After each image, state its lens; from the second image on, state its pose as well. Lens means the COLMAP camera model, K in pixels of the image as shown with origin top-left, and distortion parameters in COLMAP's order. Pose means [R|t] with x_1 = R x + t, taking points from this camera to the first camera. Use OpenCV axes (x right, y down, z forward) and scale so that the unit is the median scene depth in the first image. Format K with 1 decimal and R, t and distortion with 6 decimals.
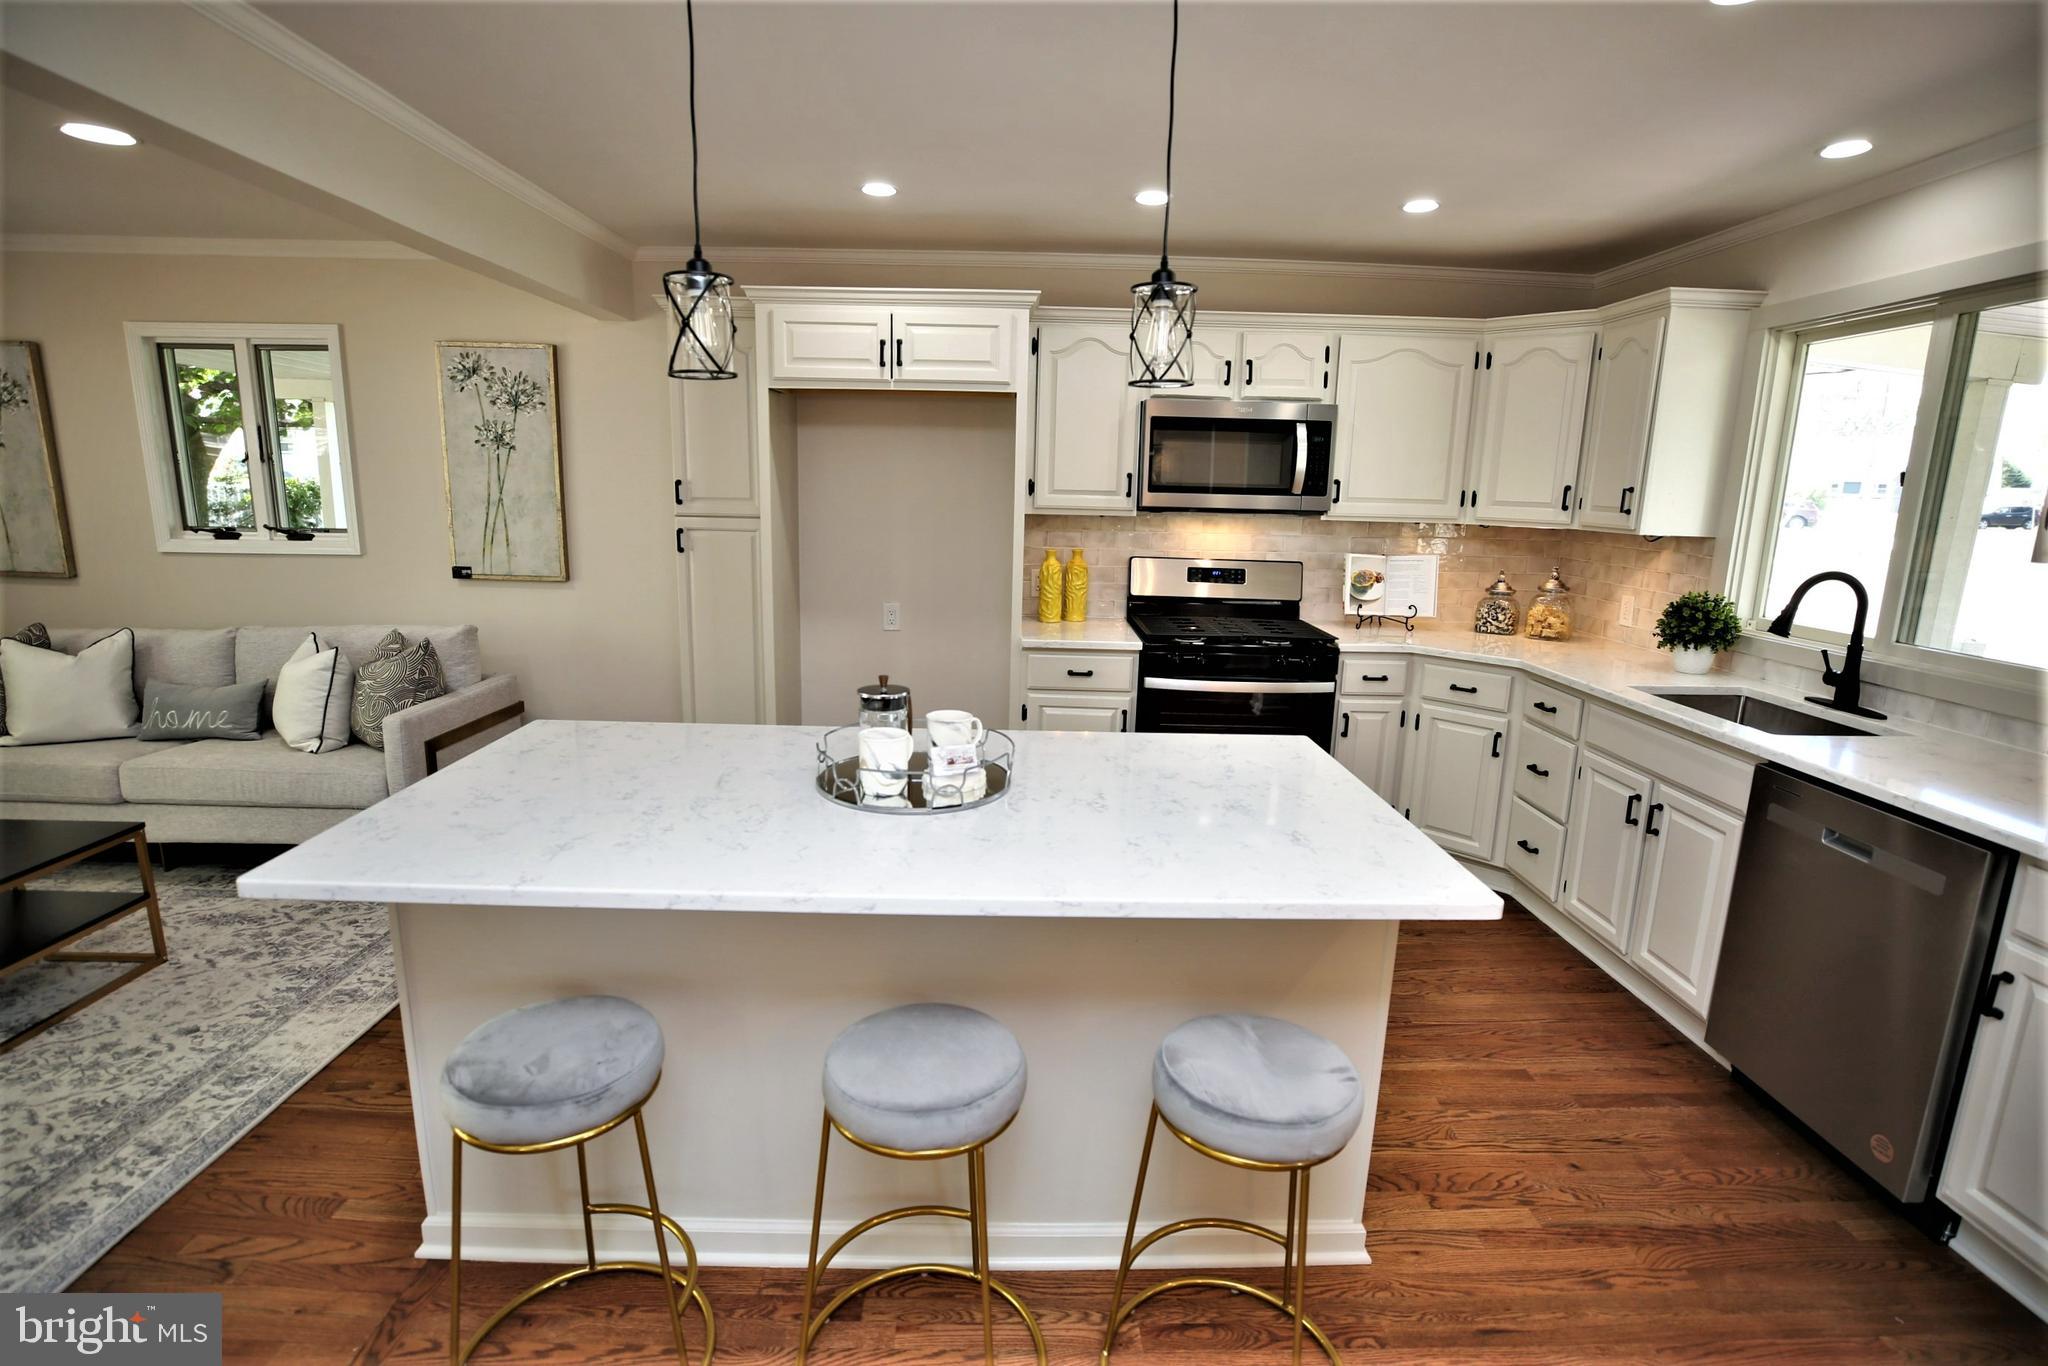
lens RADIAL K [[971.1, 0, 1024.0], [0, 971.1, 683.0], [0, 0, 1]] dist [-0.049235, 0.014689]
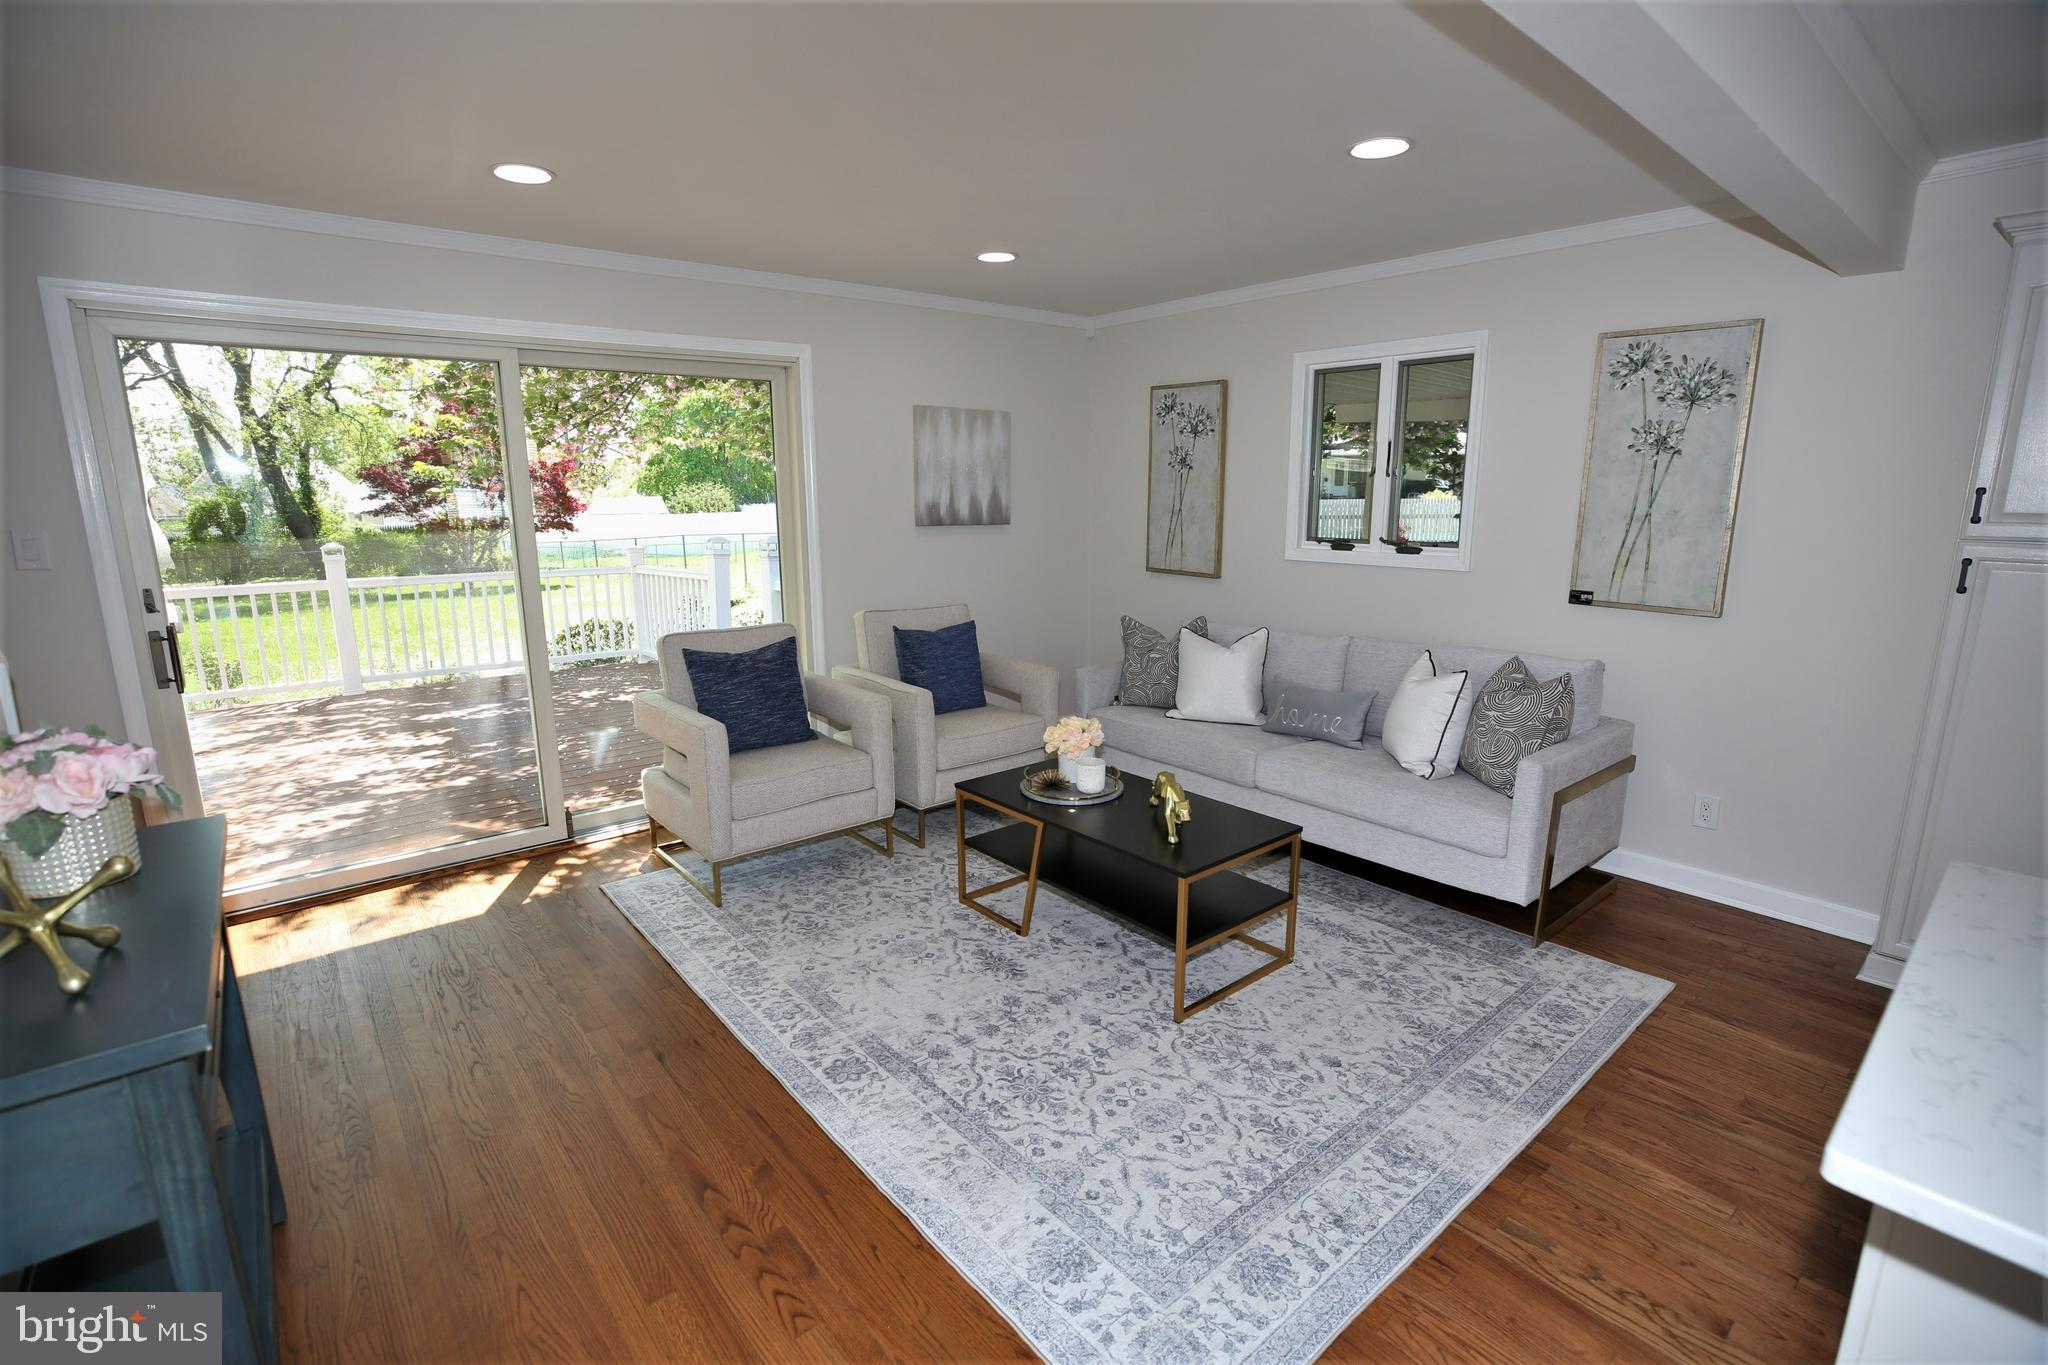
lens RADIAL K [[932.5, 0, 1024.0], [0, 932.5, 682.5], [0, 0, 1]] dist [-0.040021, 0.000339]
pose [[0.624623, 0.131580, -0.769762, -0.294030], [-0.140124, 0.988590, 0.055283, -0.015734], [0.768252, 0.073331, 0.635933, 0.092007]]
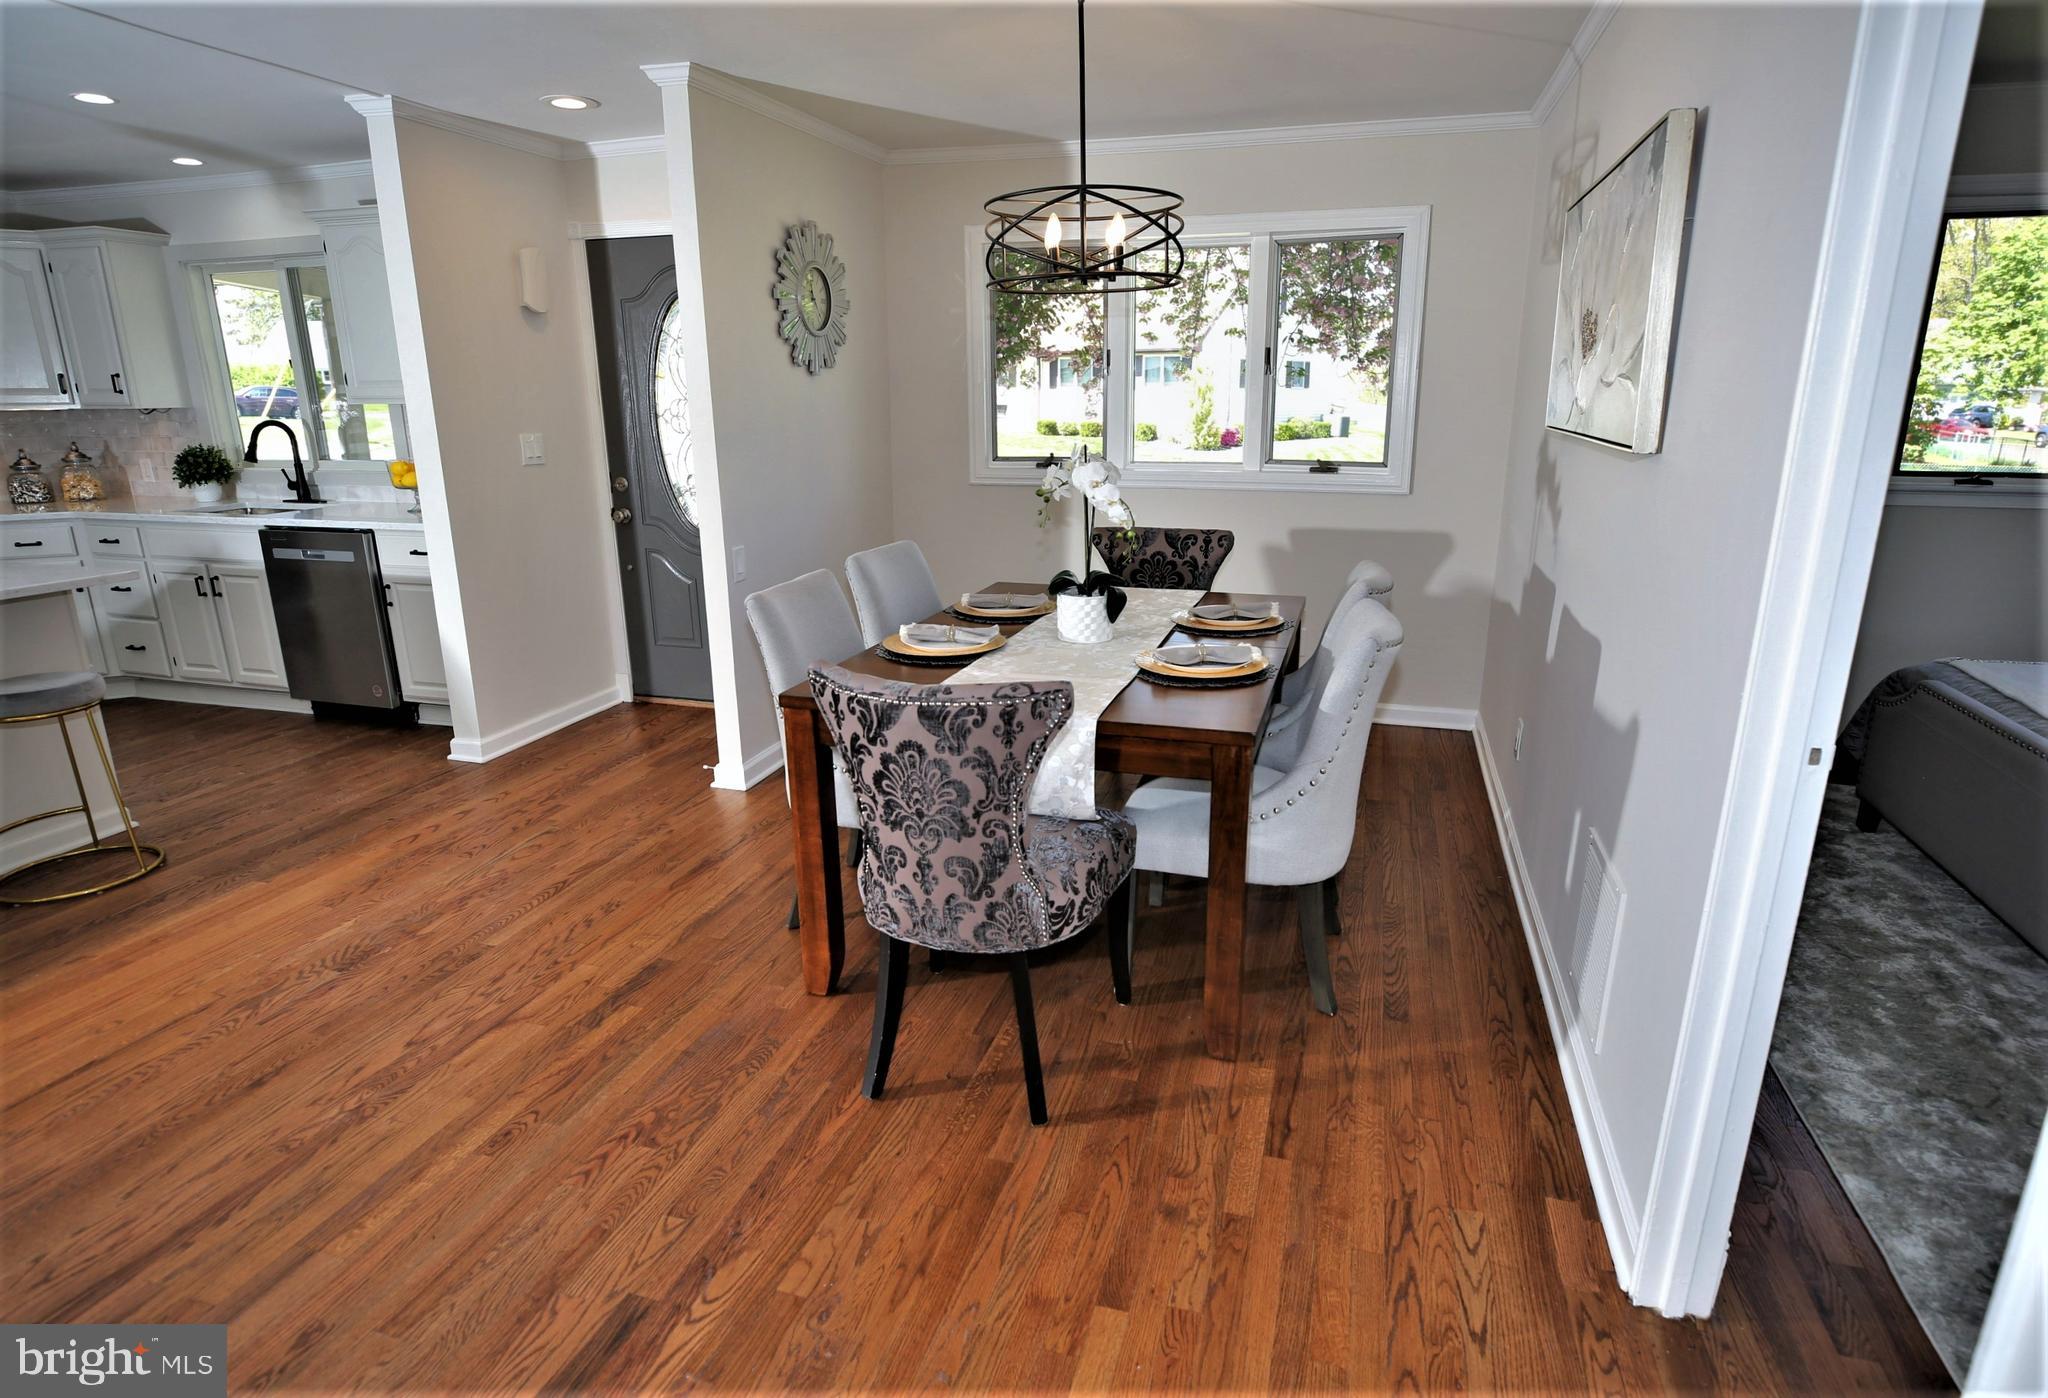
lens RADIAL K [[1090.6, 0, 1037.2], [0, 1090.6, 698.0], [0, 0, 1]] dist [-0.015279, 0.000916]
pose [[0.308236, -0.281487, 0.908711, -0.460168], [0.203012, 0.952680, 0.226245, 0.146188], [-0.929396, 0.114743, 0.350795, -0.670647]]
